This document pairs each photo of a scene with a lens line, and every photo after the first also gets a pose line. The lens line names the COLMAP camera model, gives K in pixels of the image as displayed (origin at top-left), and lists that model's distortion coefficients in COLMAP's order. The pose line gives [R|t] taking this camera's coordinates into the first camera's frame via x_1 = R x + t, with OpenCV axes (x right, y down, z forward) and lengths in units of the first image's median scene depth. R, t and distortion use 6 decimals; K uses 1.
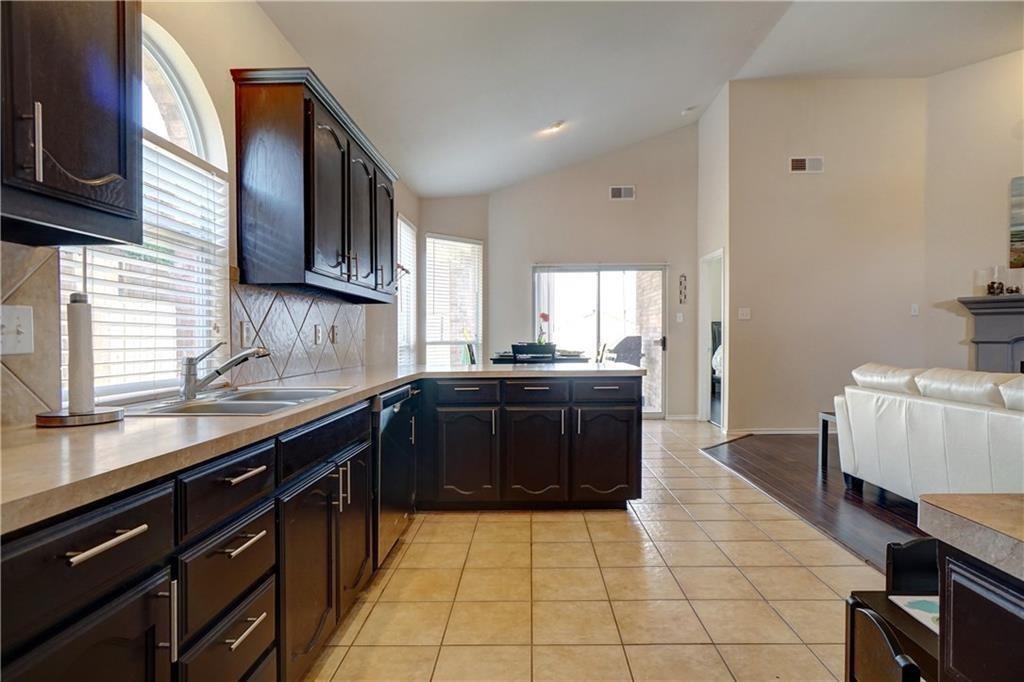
lens RADIAL K [[552.4, 0, 529.5], [0, 552.4, 346.4], [0, 0, 1]] dist [0.007628, 0.003235]
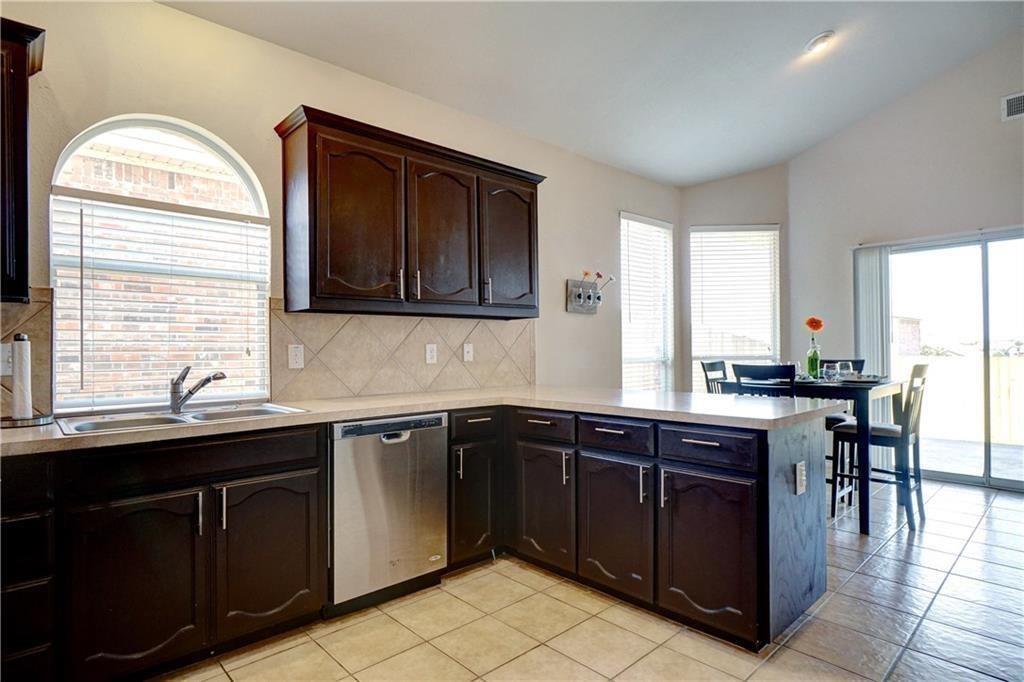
lens RADIAL K [[549.4, 0, 506.8], [0, 549.4, 346.4], [0, 0, 1]] dist [-0.001362, -0.002005]
pose [[0.669891, -0.002107, -0.742457, 0.474199], [-0.006851, 0.999936, -0.009019, -0.027428], [0.742428, 0.011129, 0.669833, 0.444732]]
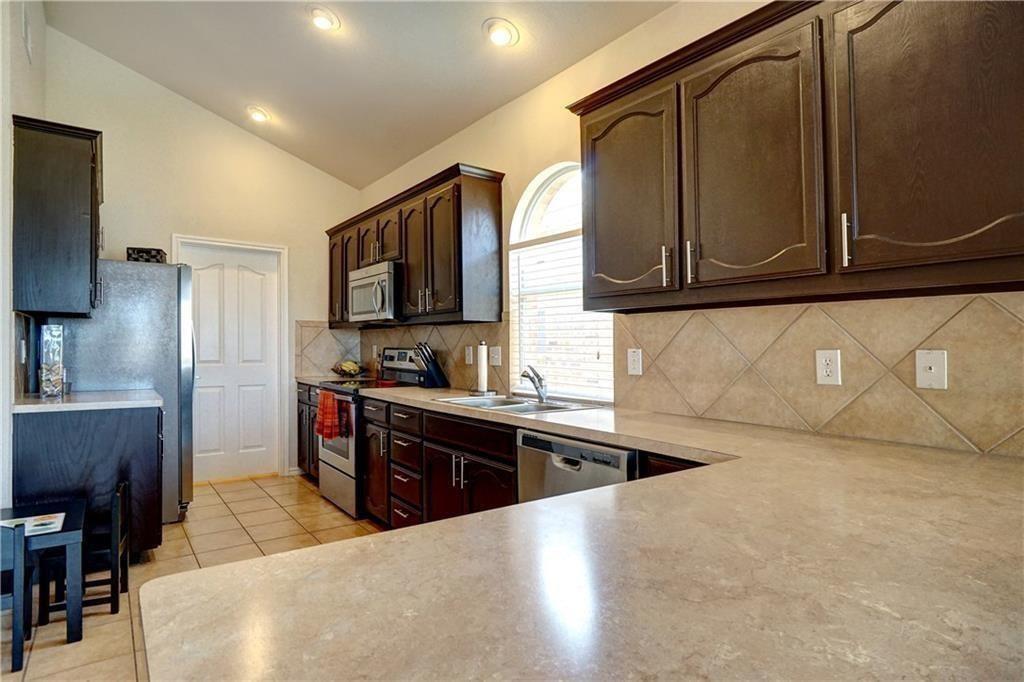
lens RADIAL K [[549.4, 0, 513.7], [0, 549.4, 333.4], [0, 0, 1]] dist [-0.001362, -0.002005]
pose [[-0.807731, -0.019915, -0.589214, 0.210541], [-0.015712, 0.999801, -0.012254, -0.045616], [0.589342, -0.000640, -0.807884, 1.330838]]
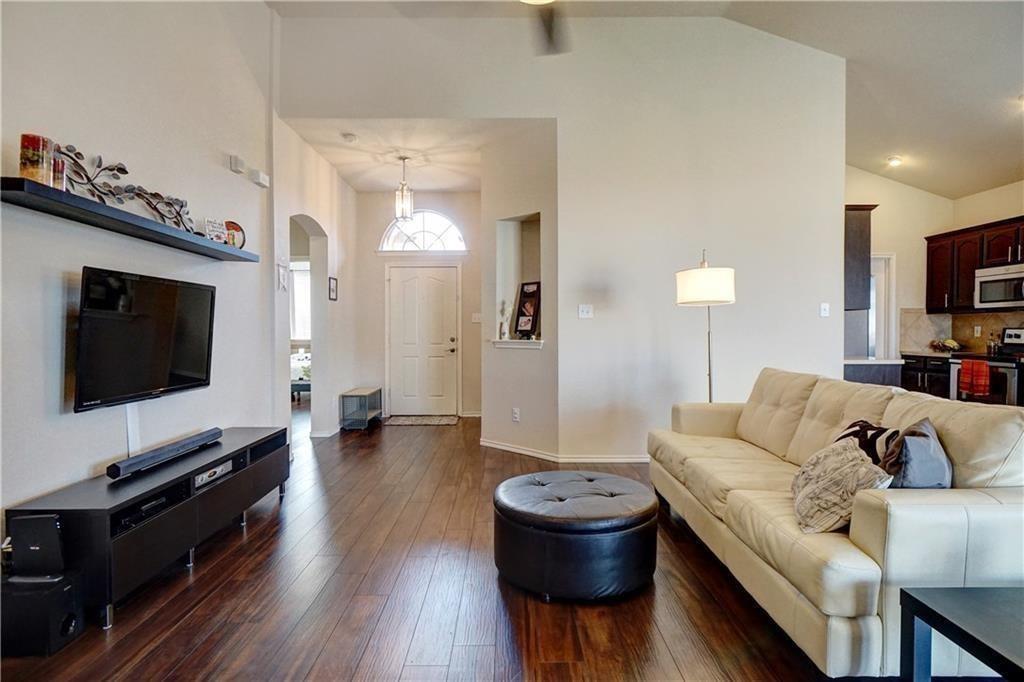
lens RADIAL K [[549.4, 0, 512.6], [0, 549.4, 335.3], [0, 0, 1]] dist [-0.001362, -0.002005]
pose [[-0.999909, -0.001359, -0.013433, 1.266370], [-0.001682, 0.999709, 0.024054, -0.037535], [0.013397, 0.024075, -0.999620, 1.747054]]
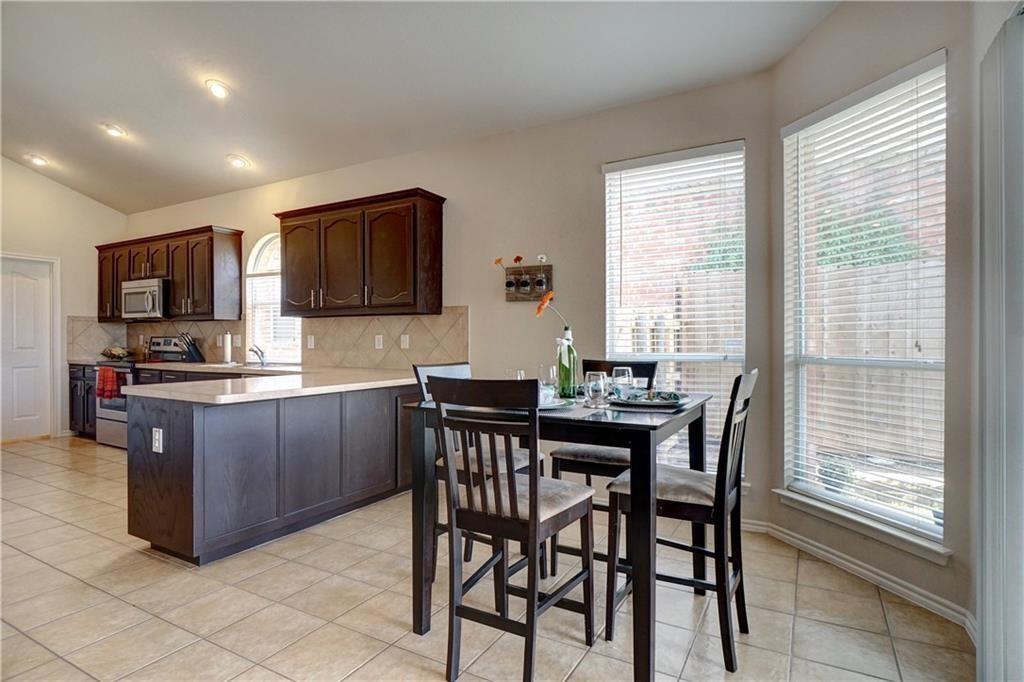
lens RADIAL K [[549.4, 0, 526.0], [0, 549.4, 339.3], [0, 0, 1]] dist [-0.001362, -0.002005]
pose [[-0.505480, -0.010736, -0.862771, 0.666955], [-0.019023, 0.999818, -0.001296, -0.034888], [0.862628, 0.015758, -0.505593, 2.149240]]
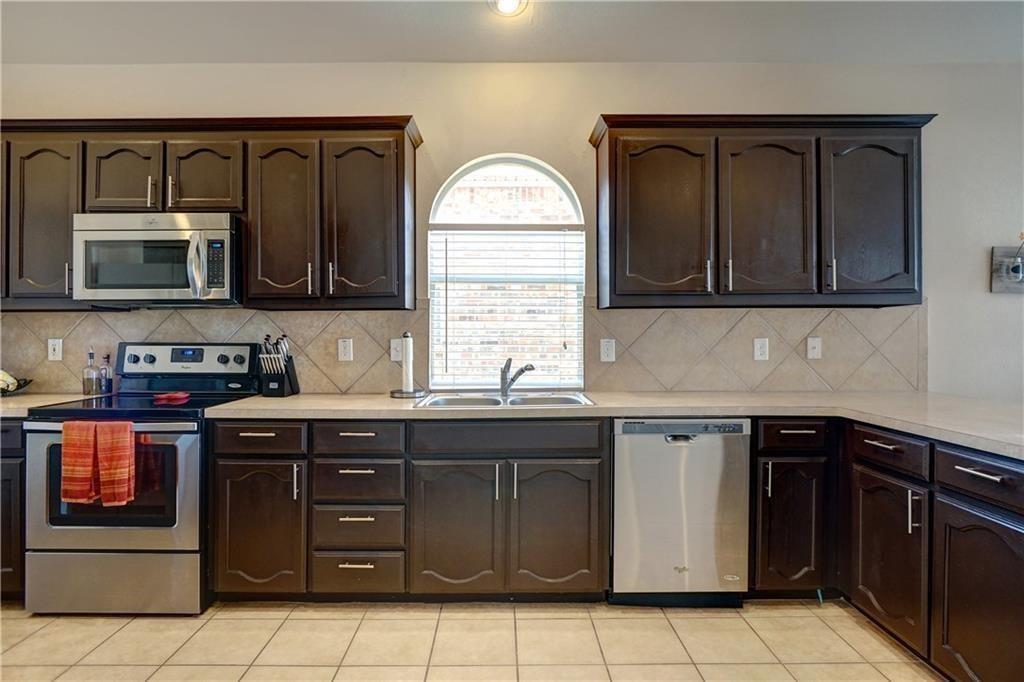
lens RADIAL K [[549.4, 0, 506.4], [0, 549.4, 334.6], [0, 0, 1]] dist [-0.001362, -0.002005]
pose [[-0.003871, 0.010940, -0.999933, 0.533314], [-0.013290, 0.999851, 0.010990, -0.051778], [0.999904, 0.013331, -0.003725, 0.614053]]
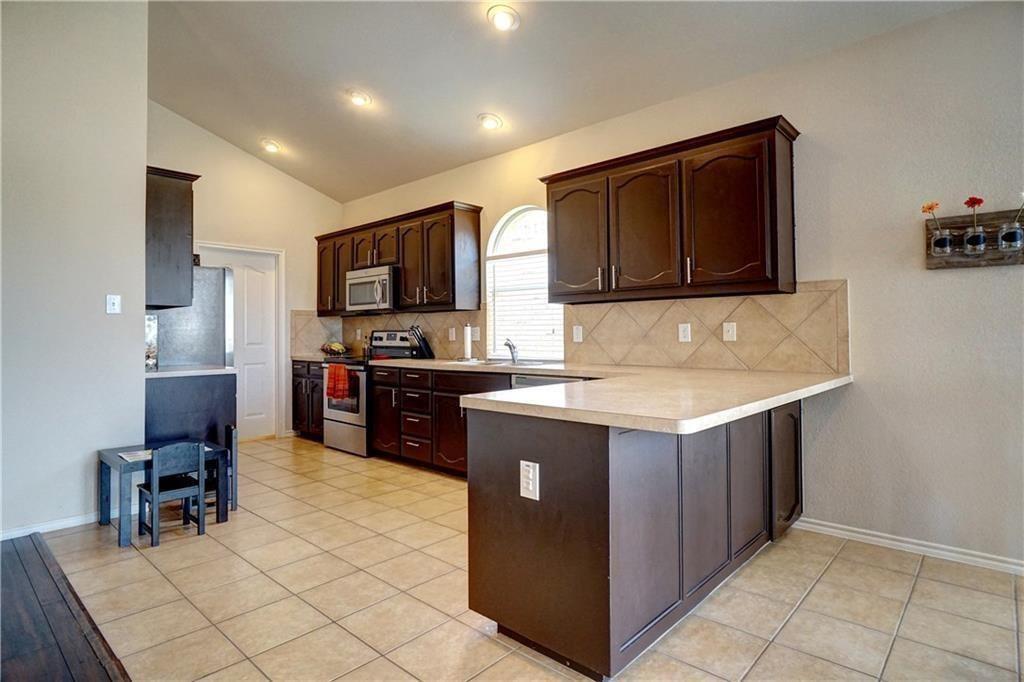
lens RADIAL K [[549.4, 0, 510.8], [0, 549.4, 319.4], [0, 0, 1]] dist [-0.001362, -0.002005]
pose [[-0.683205, -0.017589, -0.730015, 0.661737], [-0.004896, 0.999798, -0.019507, -0.025239], [0.730211, -0.009753, -0.683153, 1.566814]]
